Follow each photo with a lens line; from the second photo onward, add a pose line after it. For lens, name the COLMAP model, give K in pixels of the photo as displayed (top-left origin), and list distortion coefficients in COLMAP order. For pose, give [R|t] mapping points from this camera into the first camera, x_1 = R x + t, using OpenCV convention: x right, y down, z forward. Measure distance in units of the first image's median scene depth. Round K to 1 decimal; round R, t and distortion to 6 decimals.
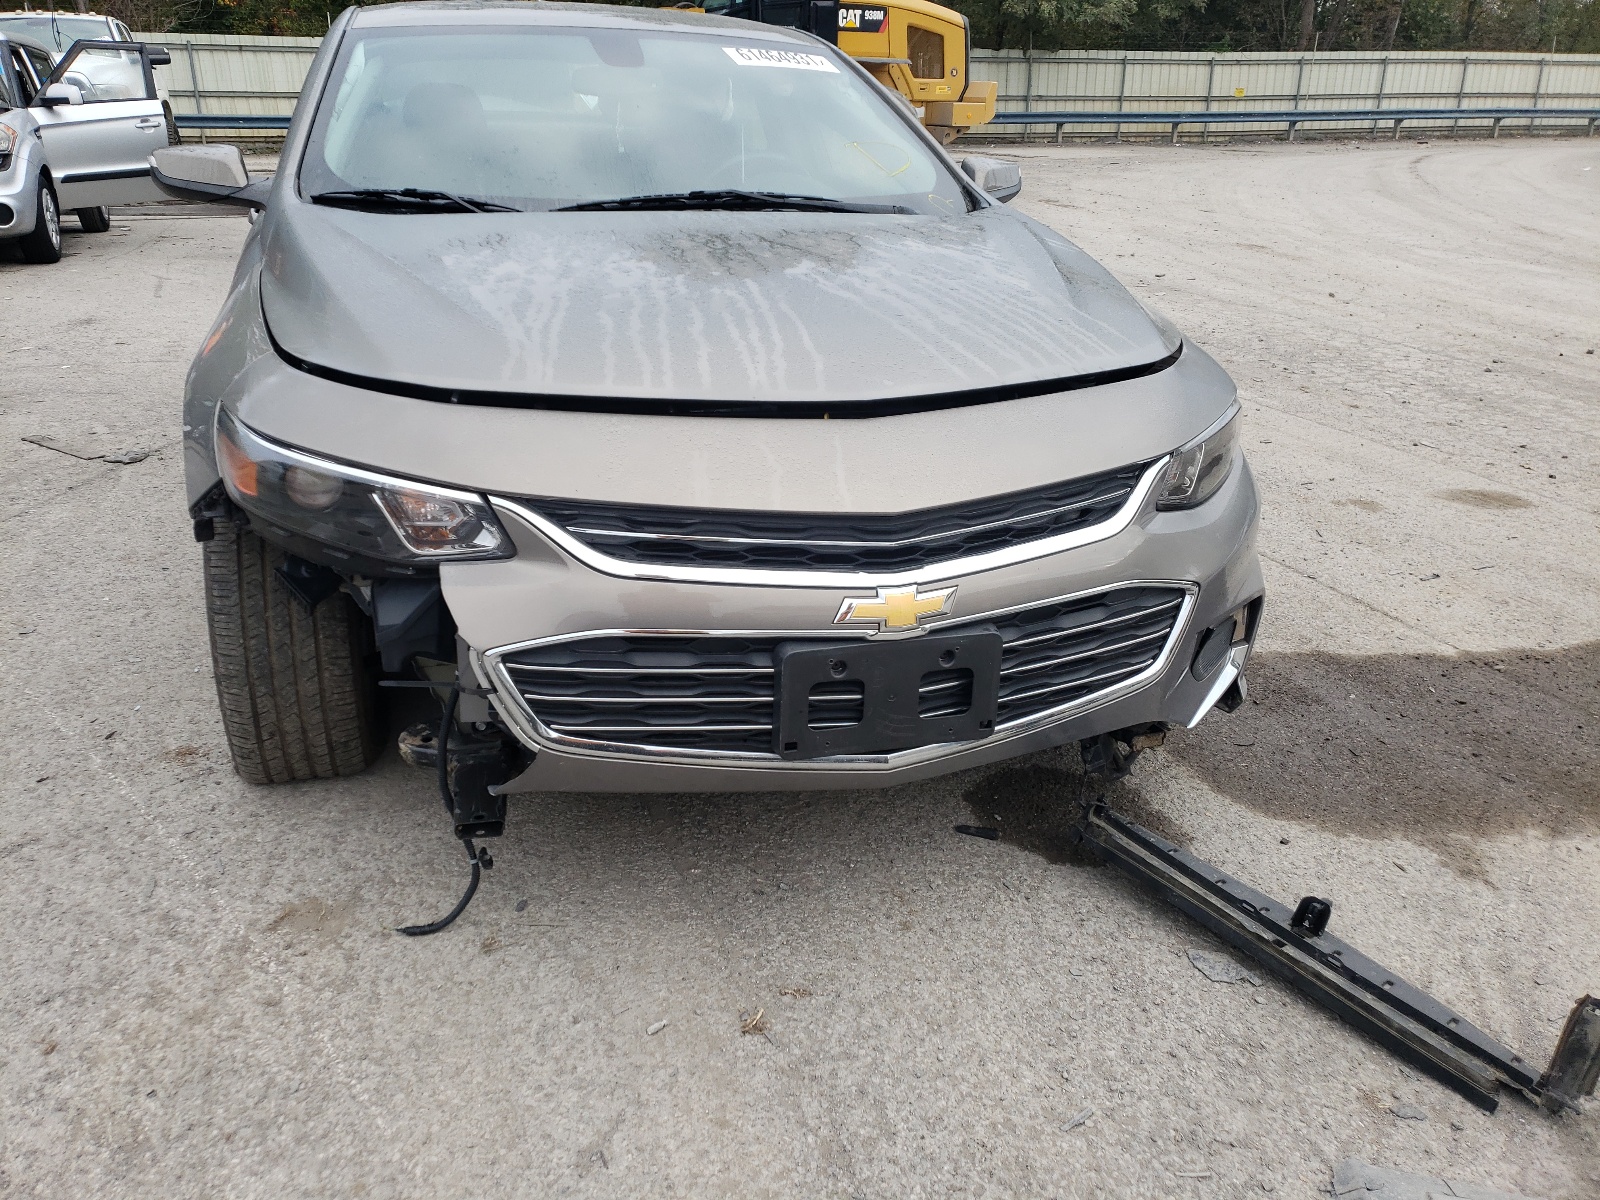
lens RADIAL K [[1204.8, 0, 751.4], [0, 1204.8, 573.9], [0, 0, 1]] dist [0.033255, -0.009298]
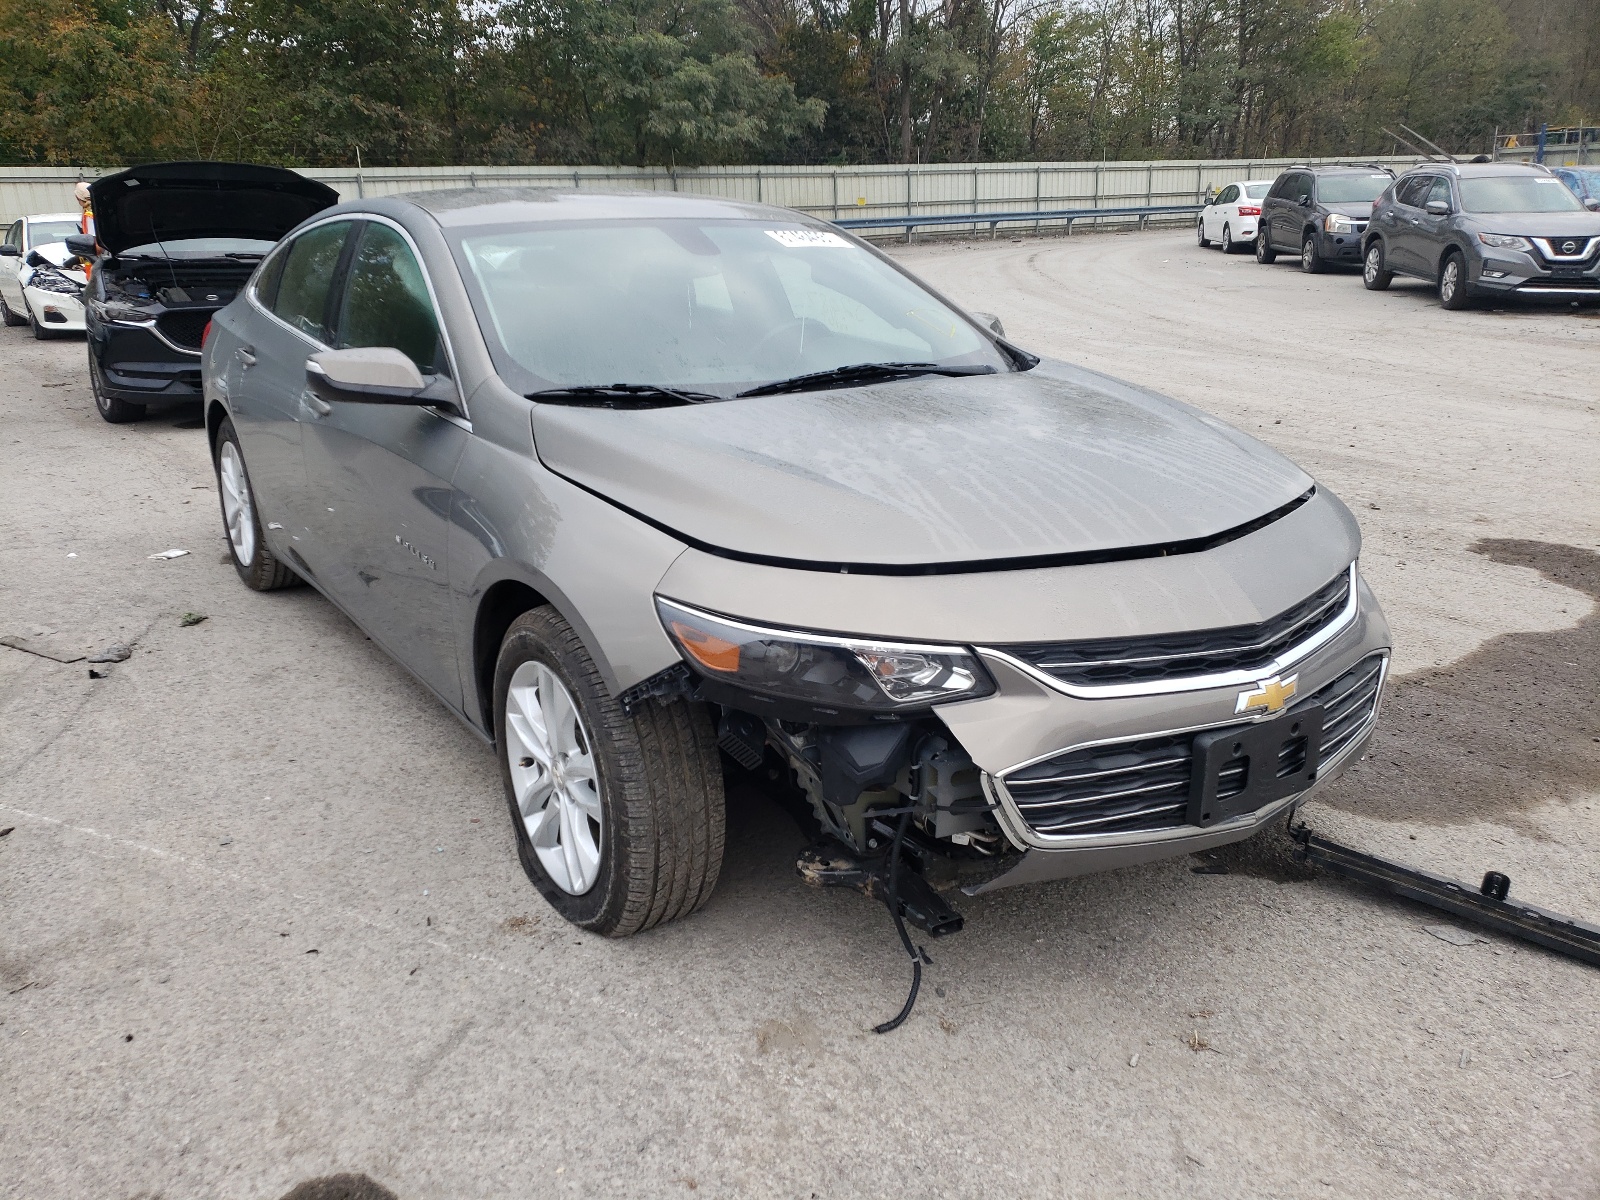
lens RADIAL K [[1201.5, 0, 750.5], [0, 1201.5, 609.1], [0, 0, 1]] dist [0.035677, -0.005499]
pose [[0.959464, -0.114004, 0.257743, -0.436189], [0.127899, 0.991069, -0.037747, -0.050331], [-0.251138, 0.069182, 0.965476, -0.073367]]
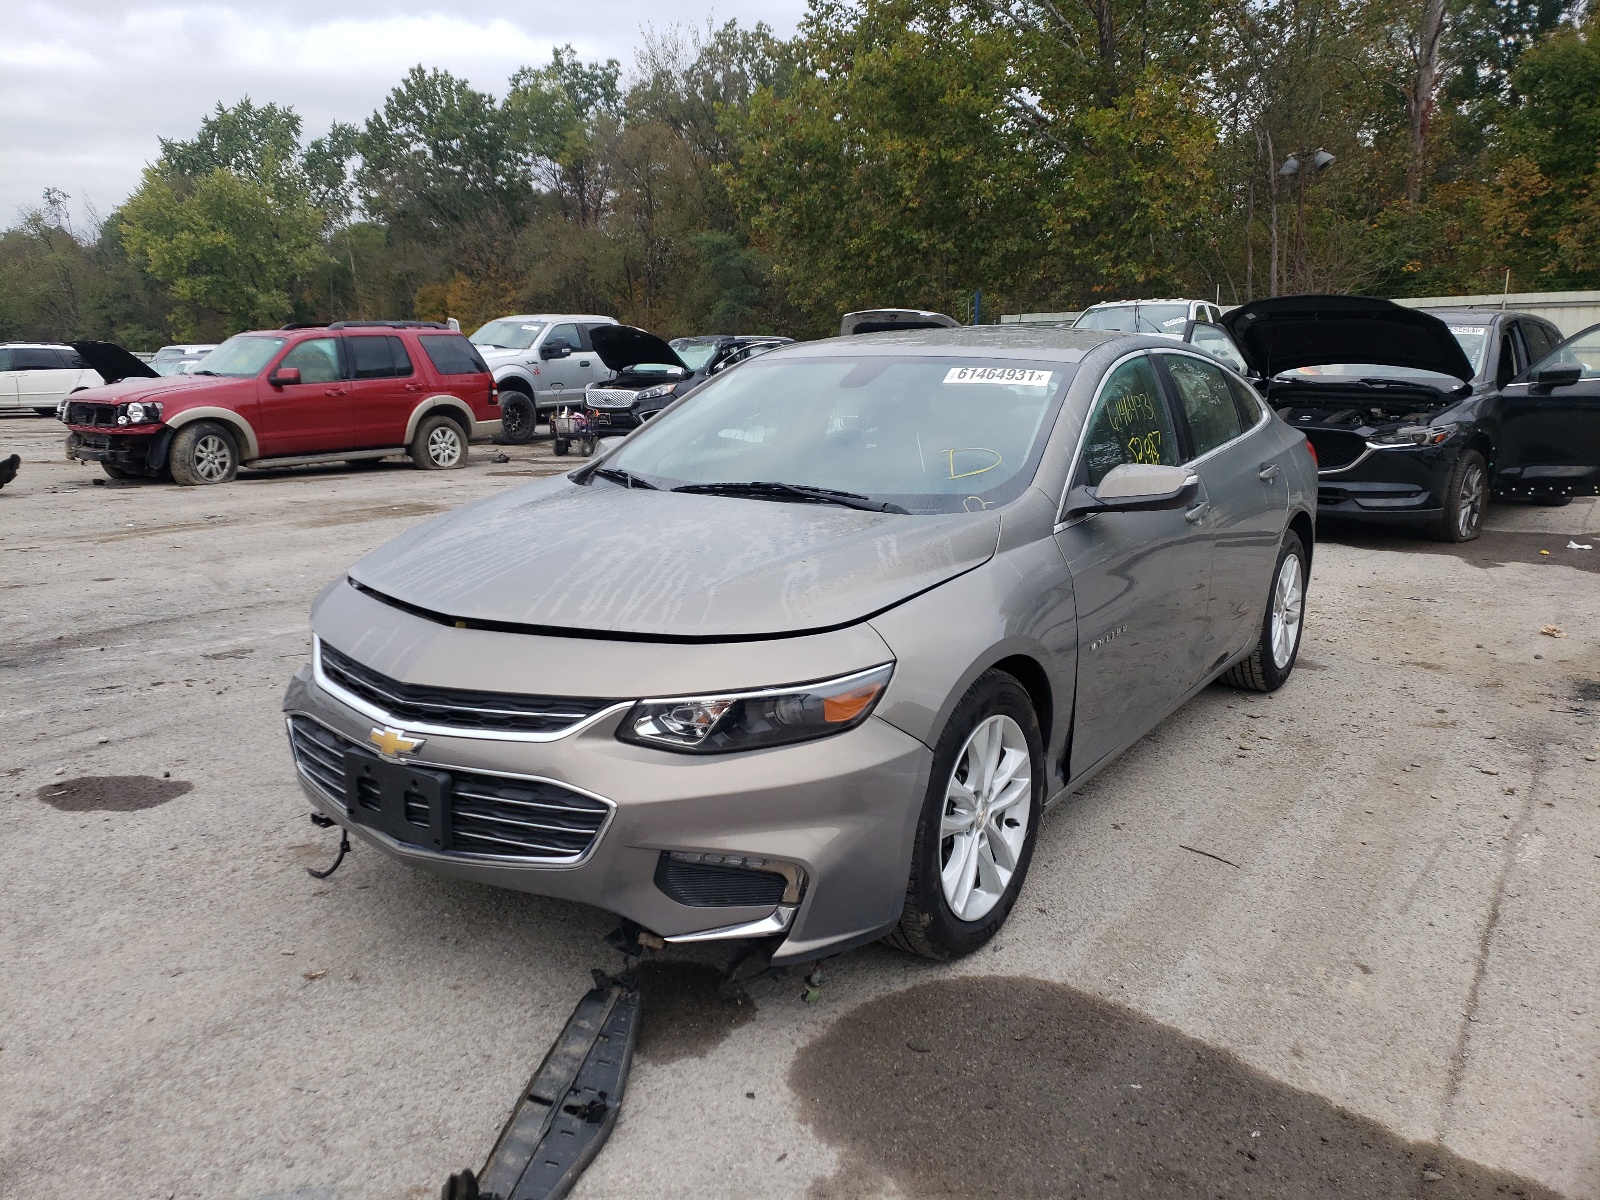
lens RADIAL K [[1216.2, 0, 800.0], [0, 1216.2, 600.0], [0, 0, 1]] dist [0.021906, -0.004410]
pose [[0.636634, 0.145241, -0.757366, 0.980477], [-0.272538, 0.961102, -0.044781, -0.134657], [0.721402, 0.234920, 0.651454, 0.172309]]
